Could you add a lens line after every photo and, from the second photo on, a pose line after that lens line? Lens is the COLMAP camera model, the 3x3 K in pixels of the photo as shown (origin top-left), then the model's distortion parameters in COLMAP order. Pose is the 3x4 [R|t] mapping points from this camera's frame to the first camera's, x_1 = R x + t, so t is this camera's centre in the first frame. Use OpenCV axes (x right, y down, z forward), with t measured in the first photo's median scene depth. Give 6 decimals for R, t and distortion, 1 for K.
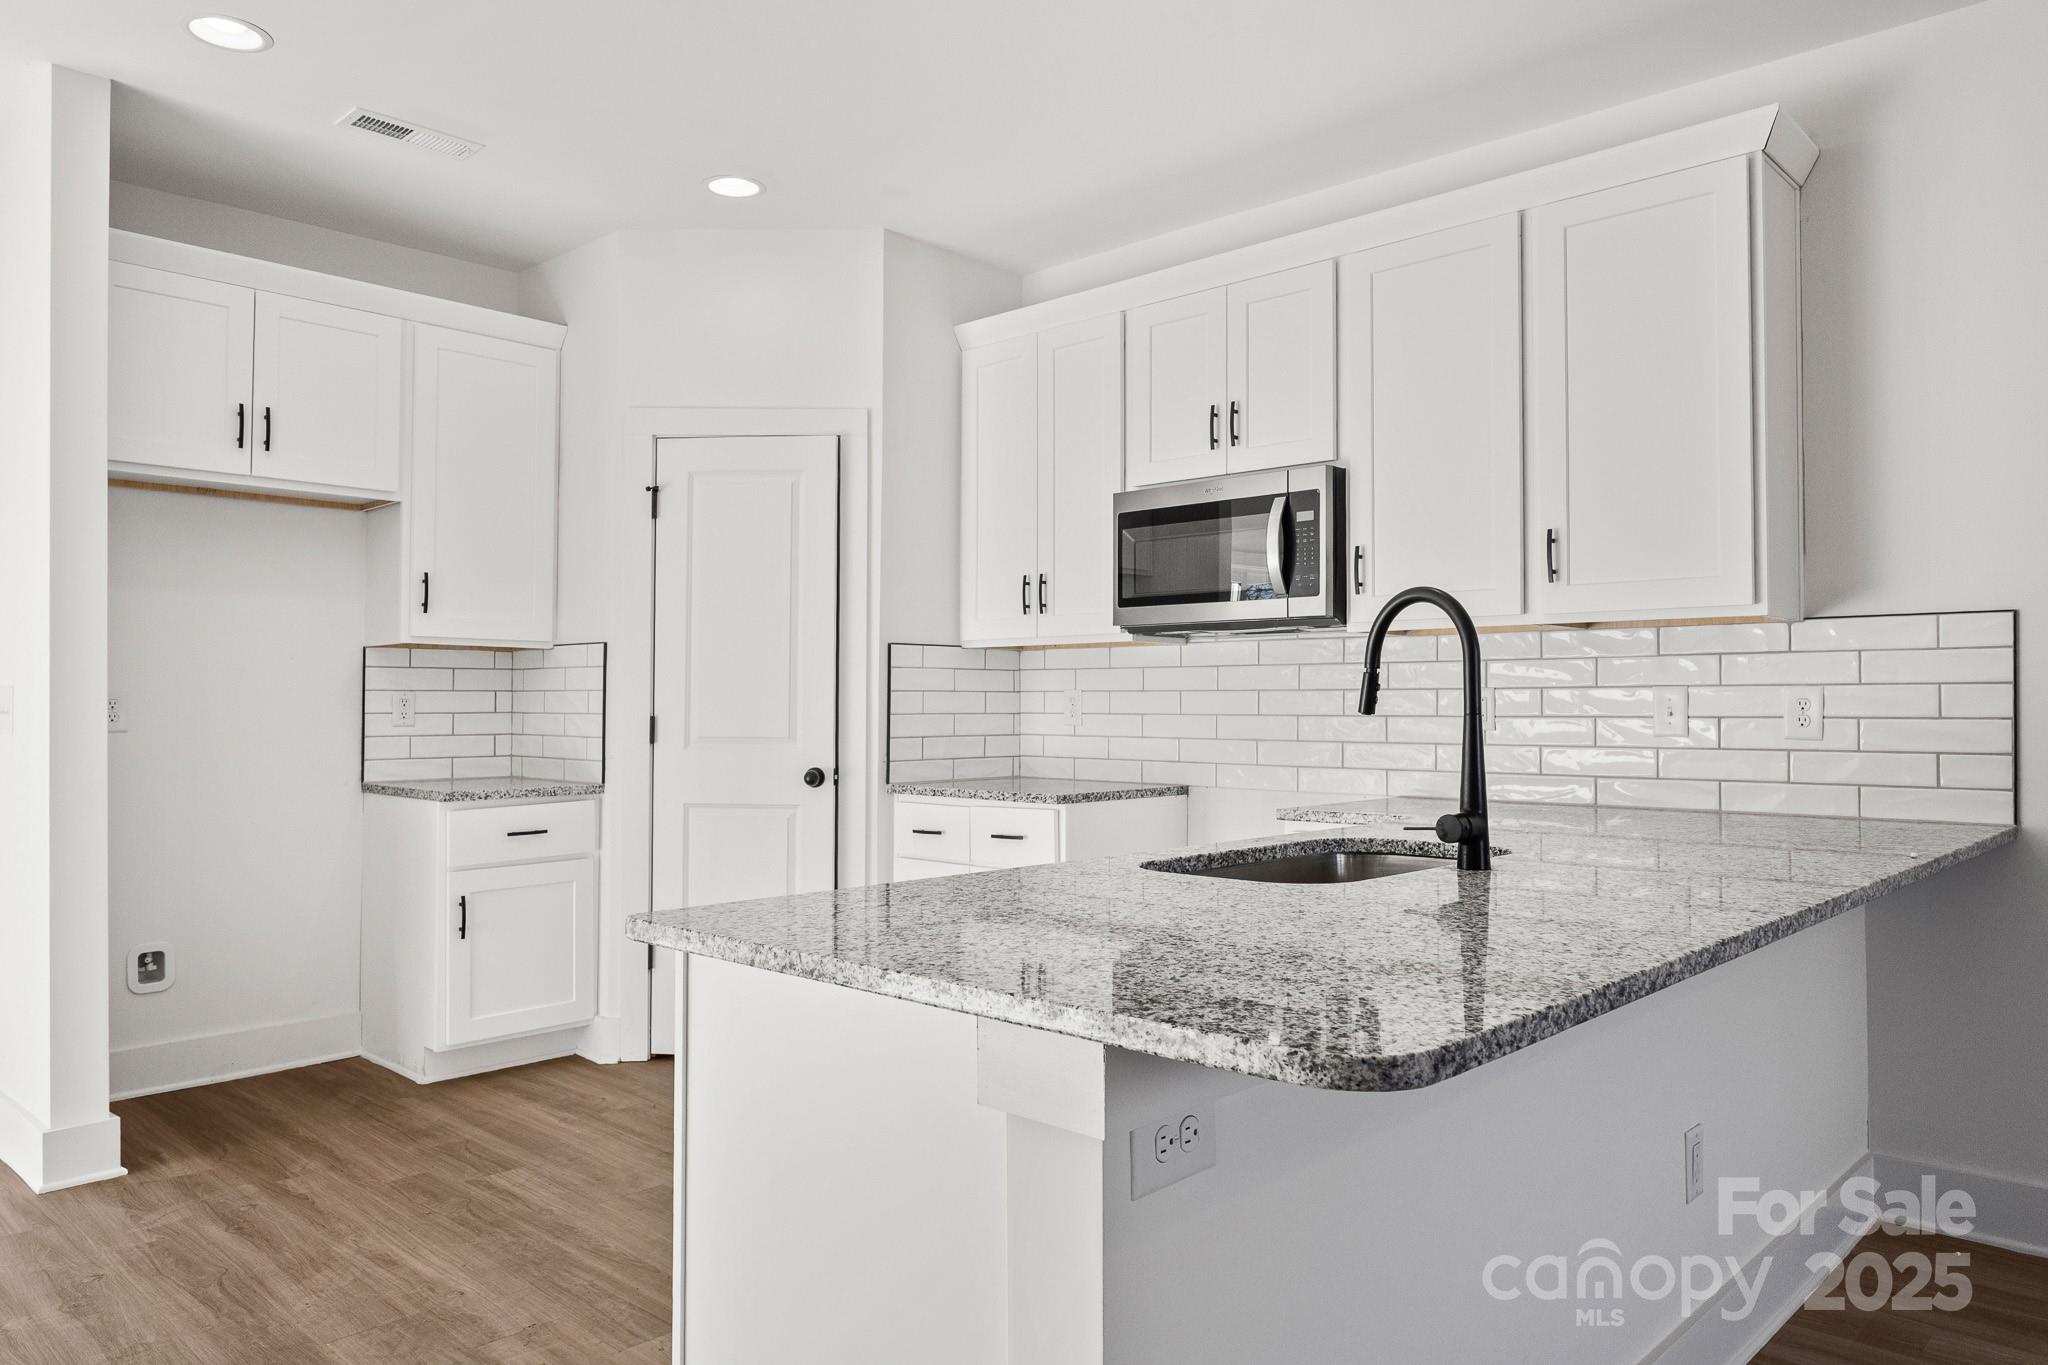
lens RADIAL K [[1375.0, 0, 1033.5], [0, 1375.0, 663.5], [0, 0, 1]] dist [-0.014960, -0.002919]
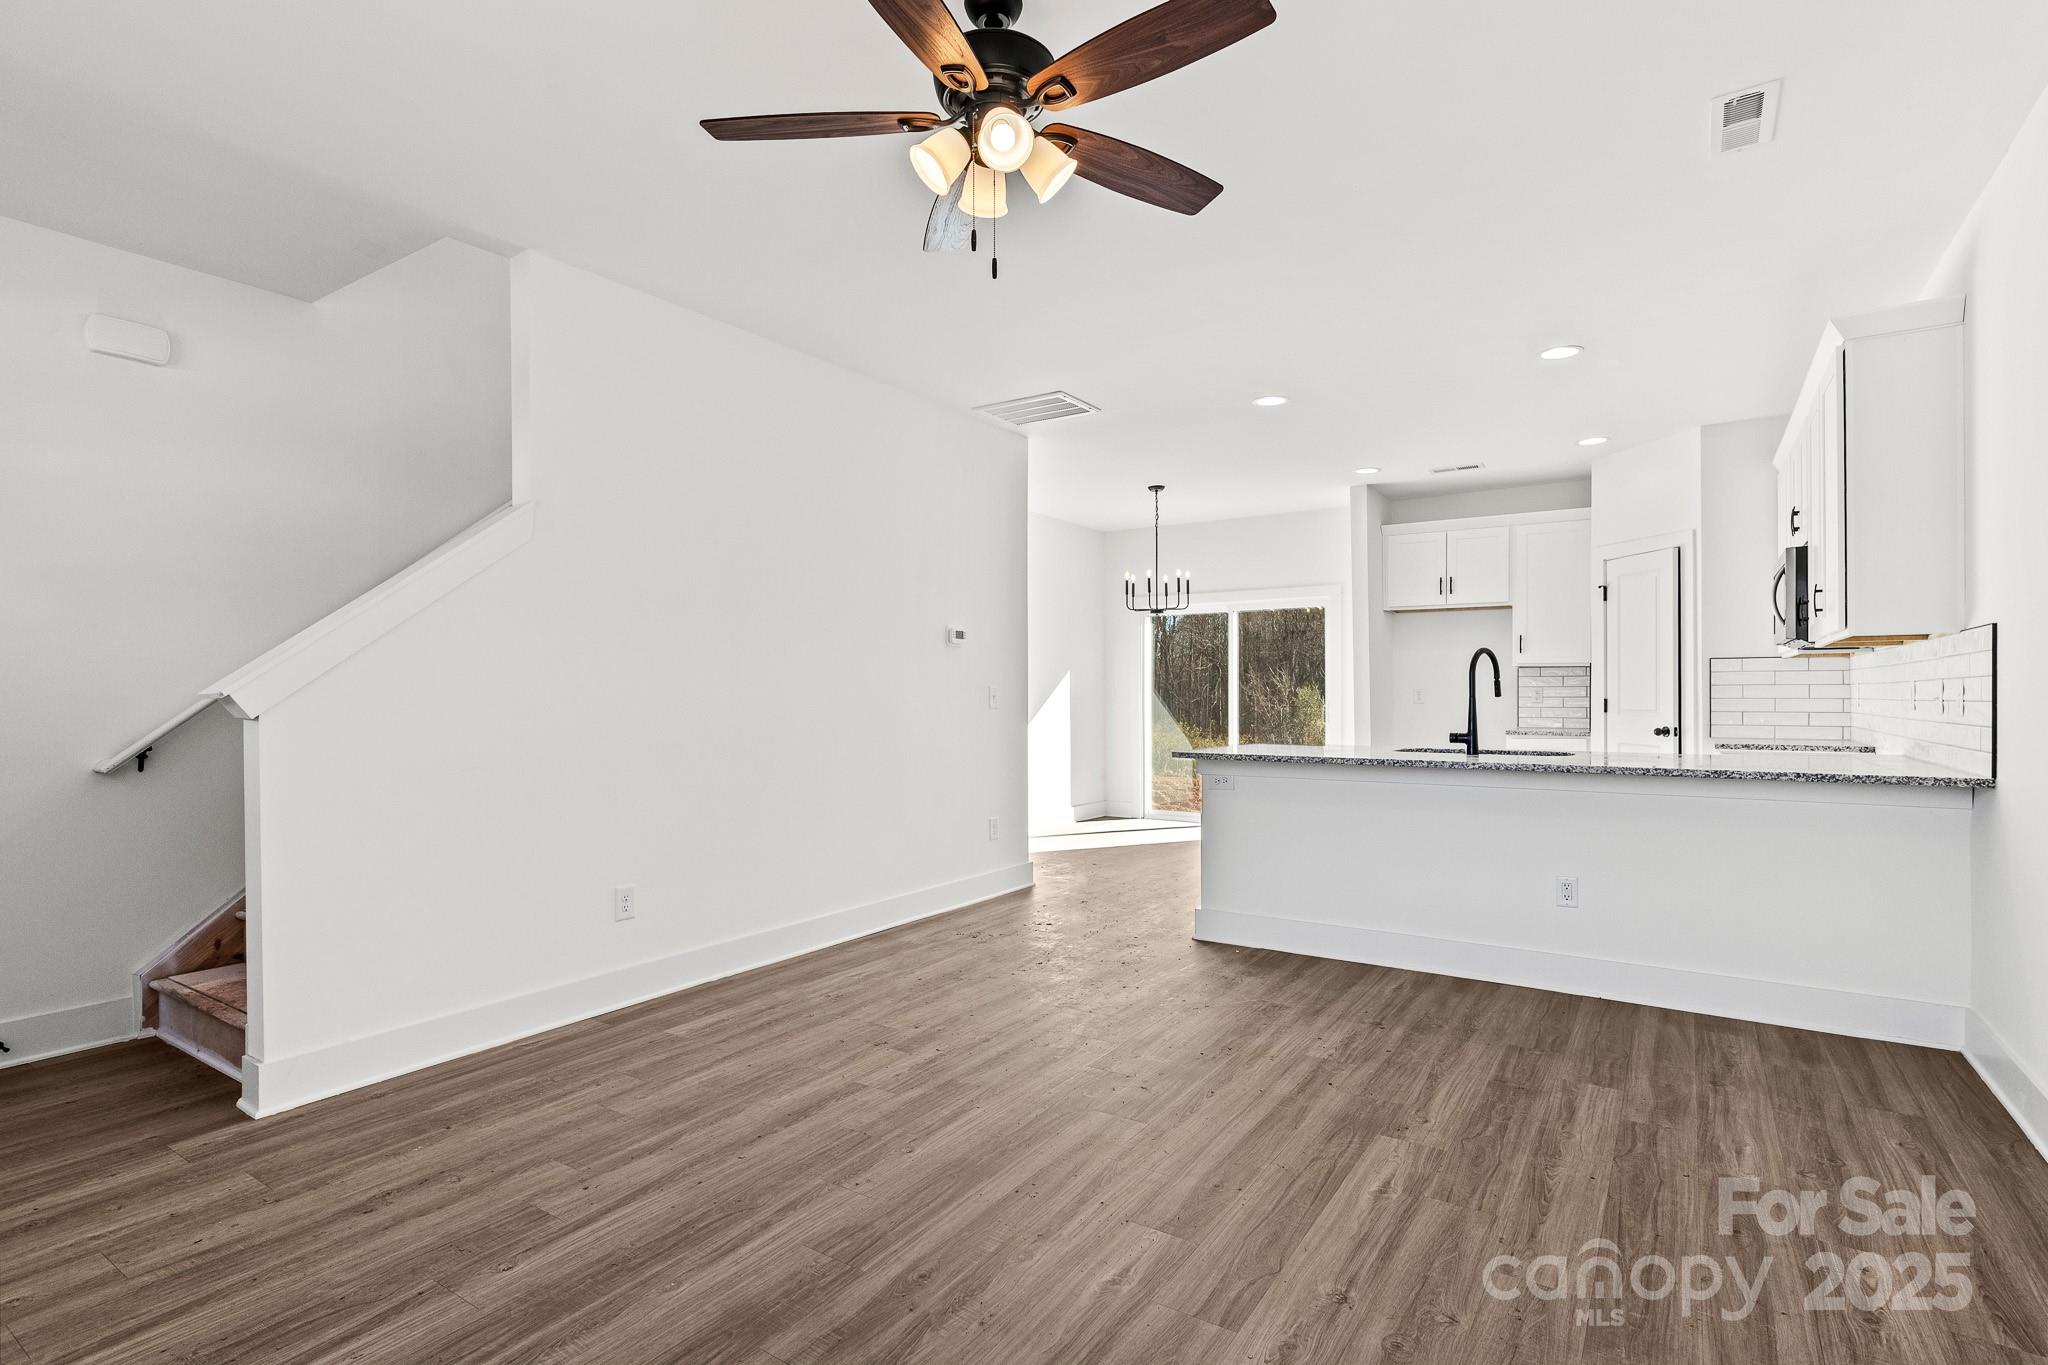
lens RADIAL K [[1018.4, 0, 1016.3], [0, 1018.4, 691.0], [0, 0, 1]] dist [-0.004800, 0.001020]
pose [[0.163098, -0.003102, -0.986605, 1.137261], [0.030366, 0.999537, 0.001877, -0.002439], [0.986142, -0.030265, 0.163117, -0.107624]]
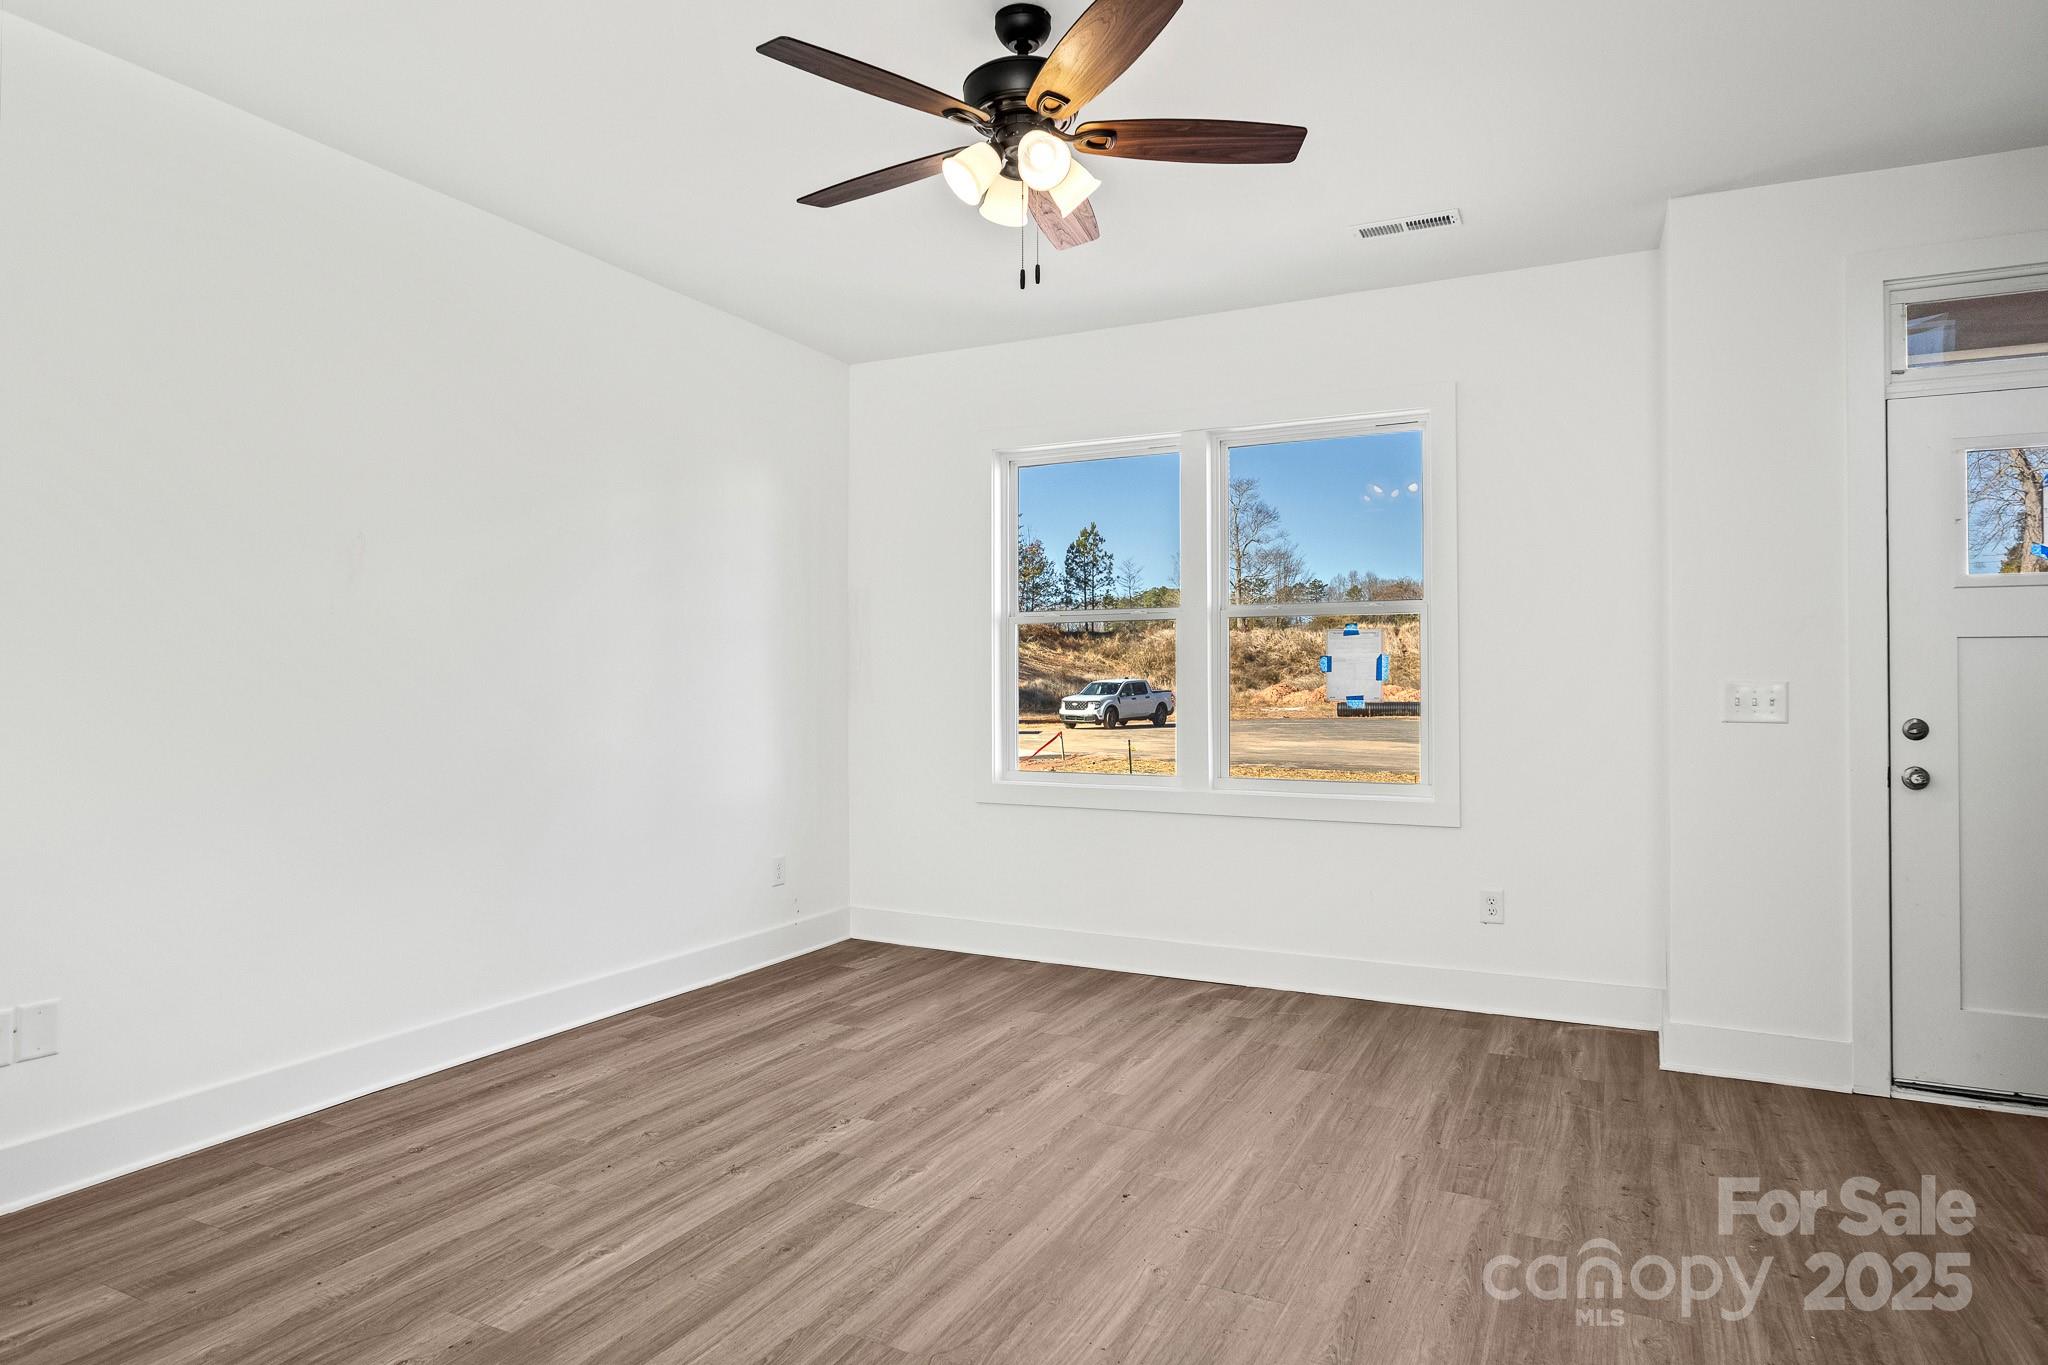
lens RADIAL K [[1233.0, 0, 1003.0], [0, 1233.0, 662.5], [0, 0, 1]] dist [-0.005605, 0.004339]
pose [[-0.280260, 0.021192, 0.959690, -0.055971], [-0.028084, 0.999147, -0.030265, 0.004975], [-0.959513, -0.035434, -0.279426, 0.172676]]
